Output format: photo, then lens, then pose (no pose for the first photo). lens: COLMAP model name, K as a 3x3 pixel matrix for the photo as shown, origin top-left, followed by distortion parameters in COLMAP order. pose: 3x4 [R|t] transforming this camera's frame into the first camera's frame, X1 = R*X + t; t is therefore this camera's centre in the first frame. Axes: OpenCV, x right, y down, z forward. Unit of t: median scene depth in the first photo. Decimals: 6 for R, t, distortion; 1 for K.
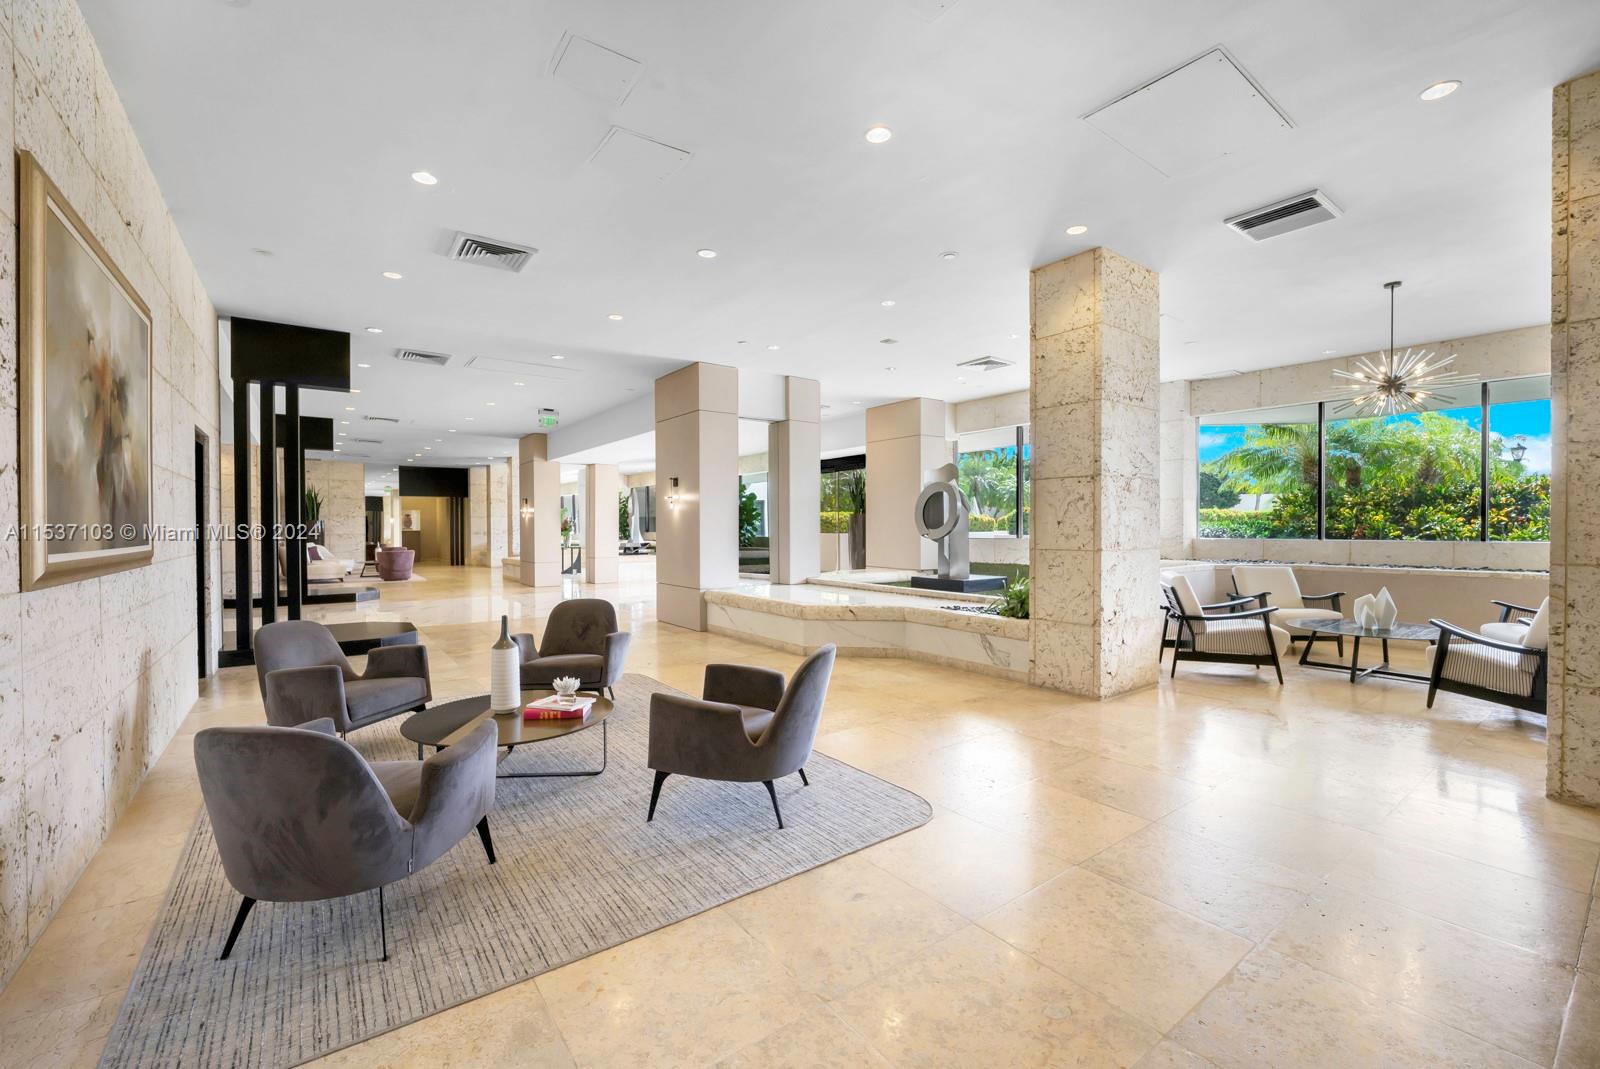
lens RADIAL K [[669.9, 0, 816.5], [0, 669.9, 530.0], [0, 0, 1]] dist [-0.005102, -0.000609]
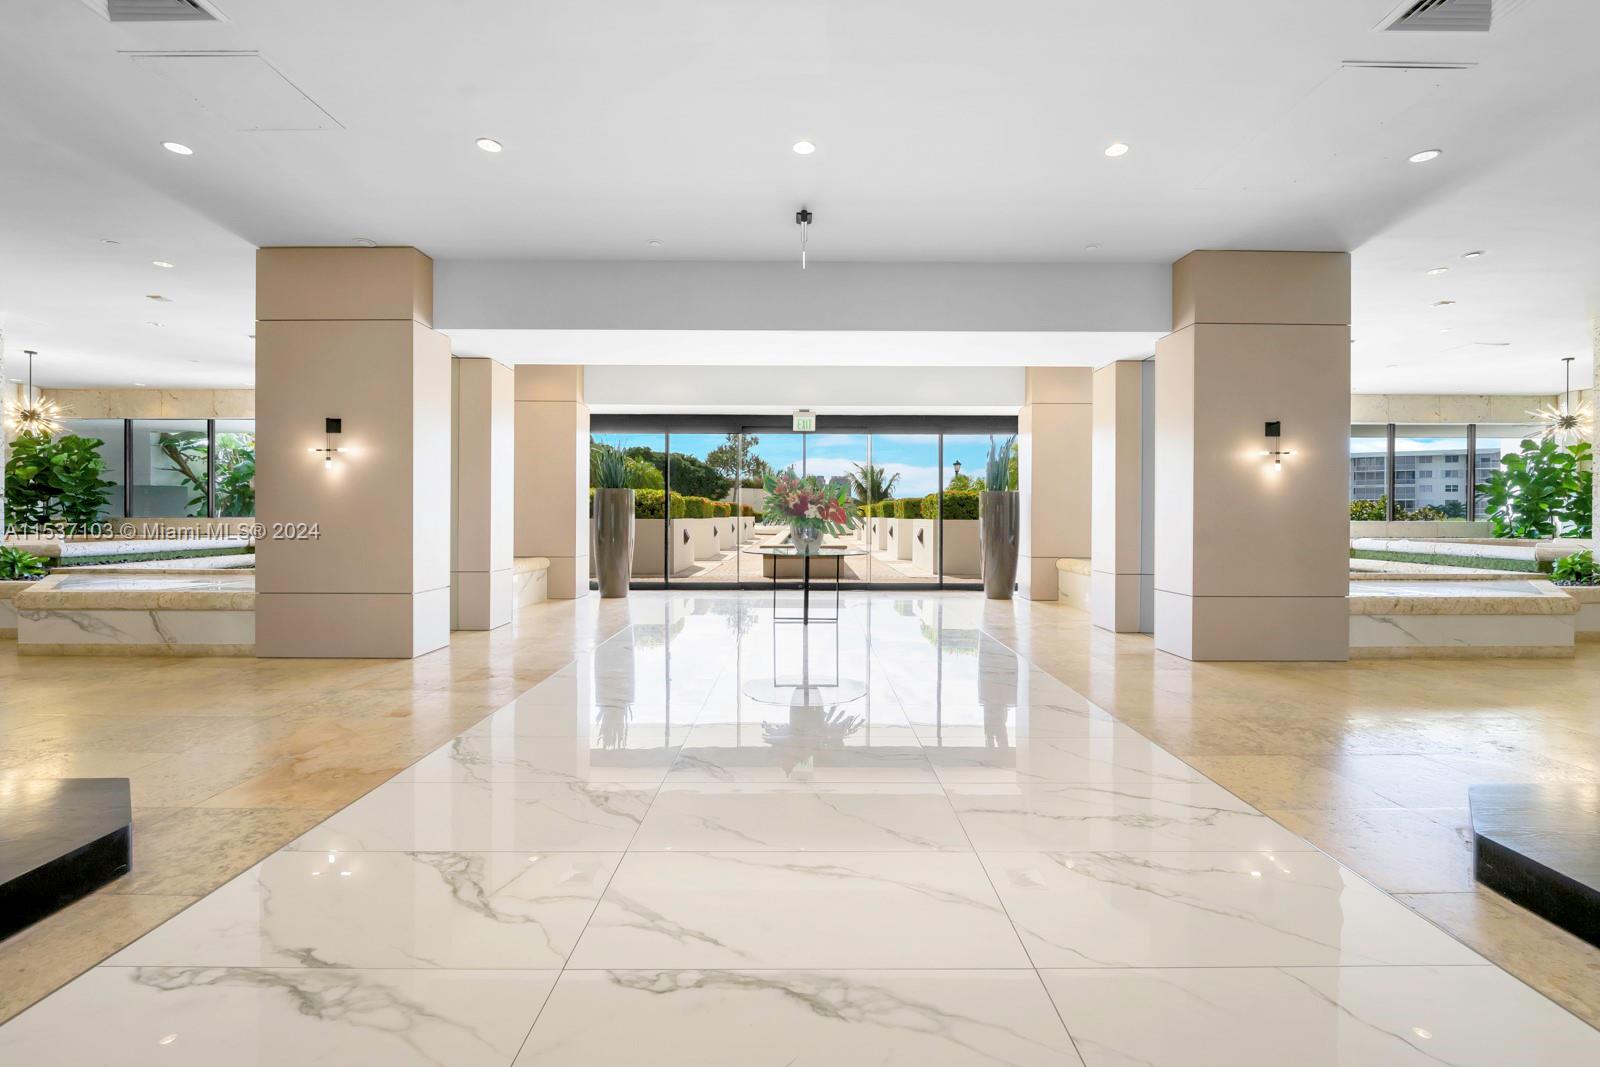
lens RADIAL K [[669.9, 0, 816.5], [0, 669.9, 529.0], [0, 0, 1]] dist [-0.005102, -0.000609]
pose [[0.598759, -0.007064, 0.800898, -1.130244], [-0.003178, 0.999932, 0.011196, 0.020626], [-0.800923, -0.009249, 0.598696, 1.157508]]
